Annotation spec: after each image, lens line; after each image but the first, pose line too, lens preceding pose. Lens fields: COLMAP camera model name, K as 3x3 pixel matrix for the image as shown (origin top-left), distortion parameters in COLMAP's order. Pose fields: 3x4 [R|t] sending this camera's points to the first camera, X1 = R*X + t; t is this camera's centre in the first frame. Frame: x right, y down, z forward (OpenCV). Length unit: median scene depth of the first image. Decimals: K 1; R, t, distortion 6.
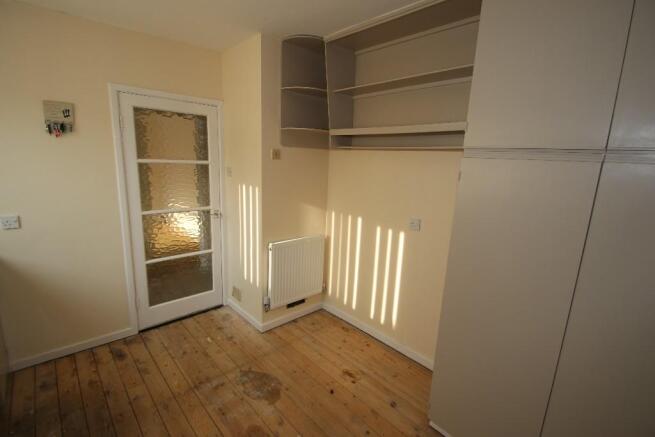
lens RADIAL K [[304.9, 0, 328.0], [0, 304.9, 218.9], [0, 0, 1]] dist [-0.000351, -0.000717]
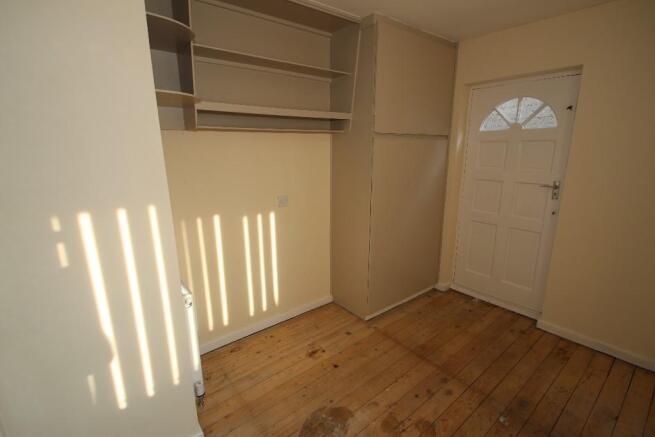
lens RADIAL K [[304.9, 0, 328.6], [0, 304.9, 218.5], [0, 0, 1]] dist [-0.000351, -0.000717]
pose [[0.064947, -0.275479, 0.959111, -0.784413], [0.203858, 0.944533, 0.257487, -0.174347], [-0.976844, 0.178800, 0.117503, 0.739065]]
